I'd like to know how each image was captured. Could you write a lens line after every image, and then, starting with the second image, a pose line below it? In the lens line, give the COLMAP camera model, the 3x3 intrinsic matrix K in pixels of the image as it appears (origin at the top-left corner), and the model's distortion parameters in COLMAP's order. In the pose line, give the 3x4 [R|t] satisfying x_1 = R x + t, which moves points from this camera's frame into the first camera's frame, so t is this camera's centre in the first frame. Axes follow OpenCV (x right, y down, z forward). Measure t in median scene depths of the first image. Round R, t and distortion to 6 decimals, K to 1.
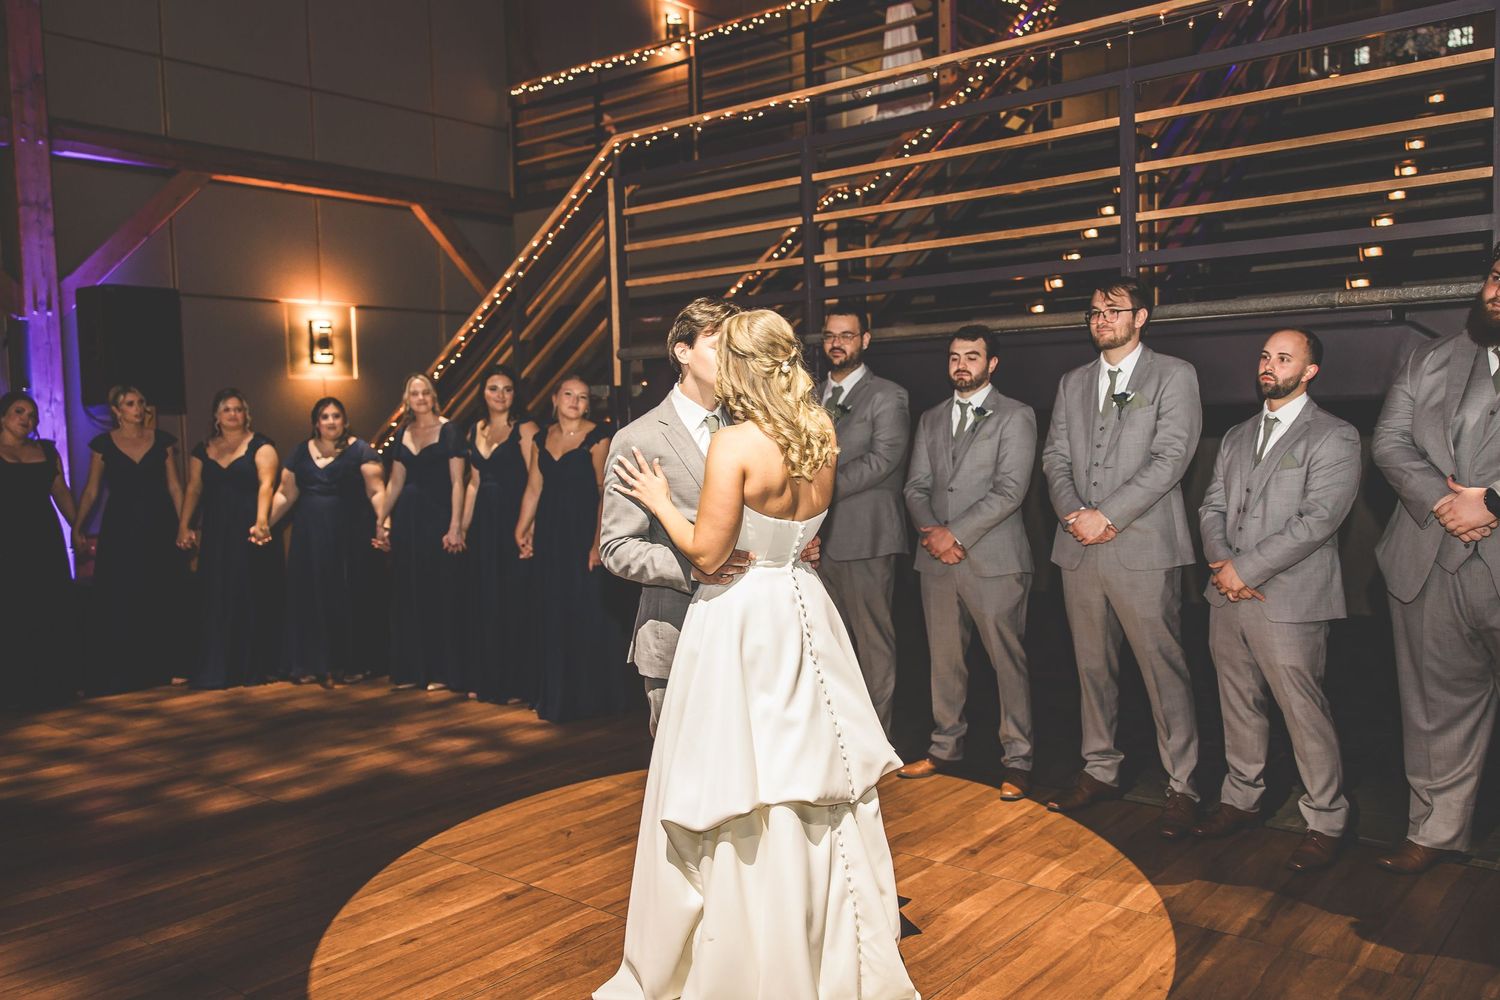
lens RADIAL K [[1208.5, 0, 750.0], [0, 1208.5, 500.0], [0, 0, 1]] dist [0.067838, -0.146321]
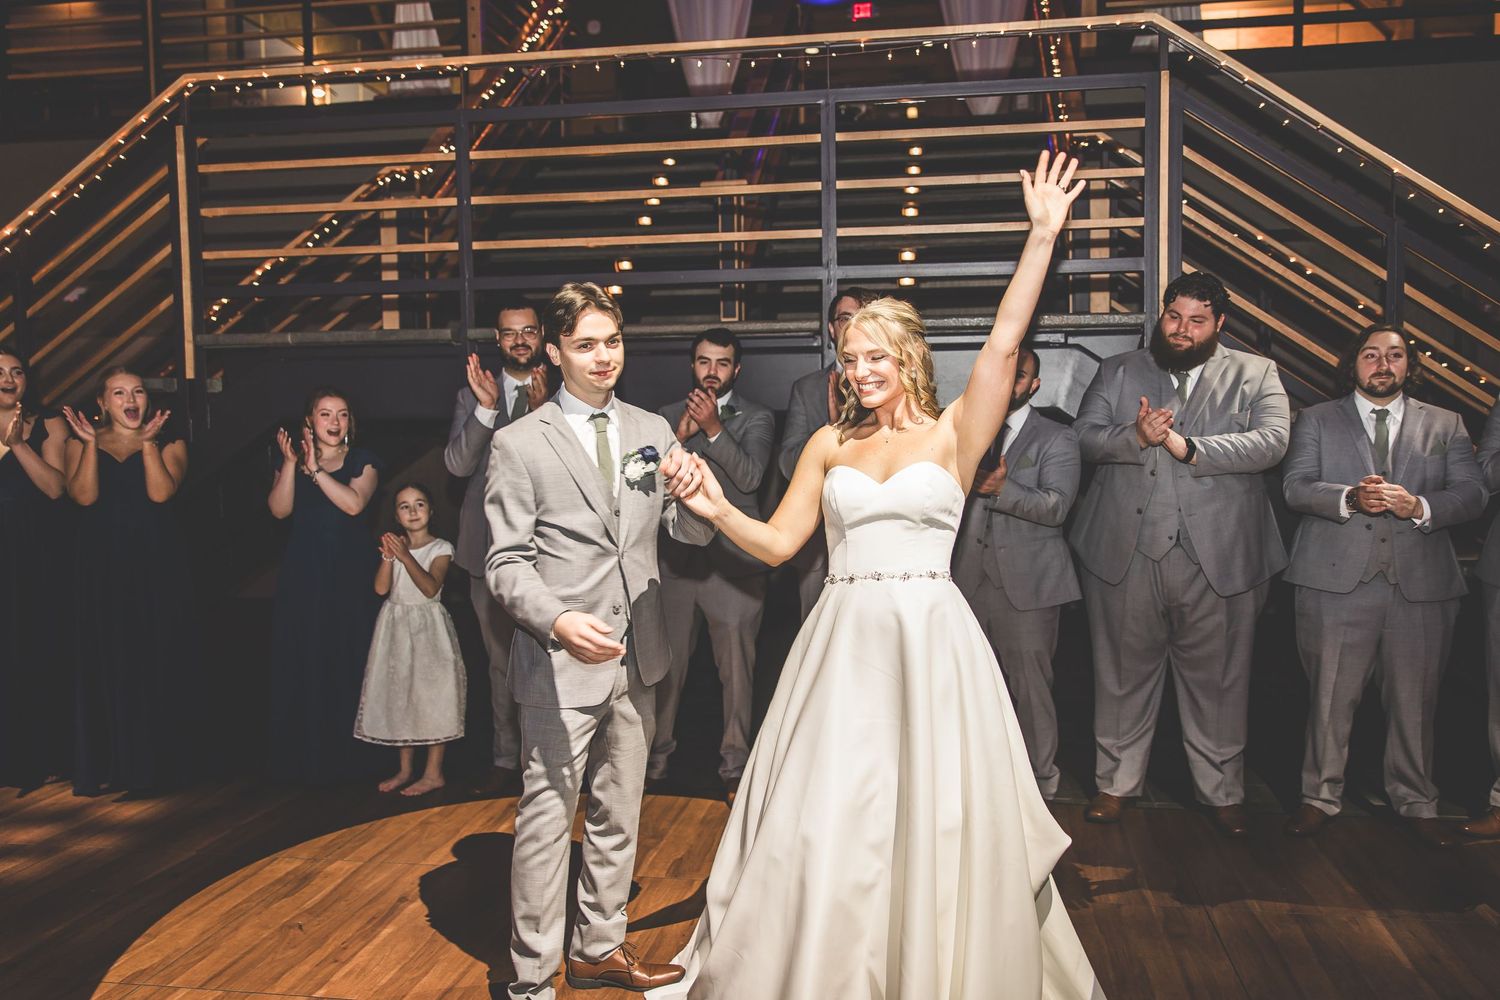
lens RADIAL K [[1209.4, 0, 743.2], [0, 1209.4, 516.5], [0, 0, 1]] dist [0.007438, 0.000132]
pose [[0.862844, -0.017978, 0.505151, -0.264240], [0.019845, 0.999802, 0.001686, 0.005946], [-0.505081, 0.008571, 0.863029, 0.137708]]
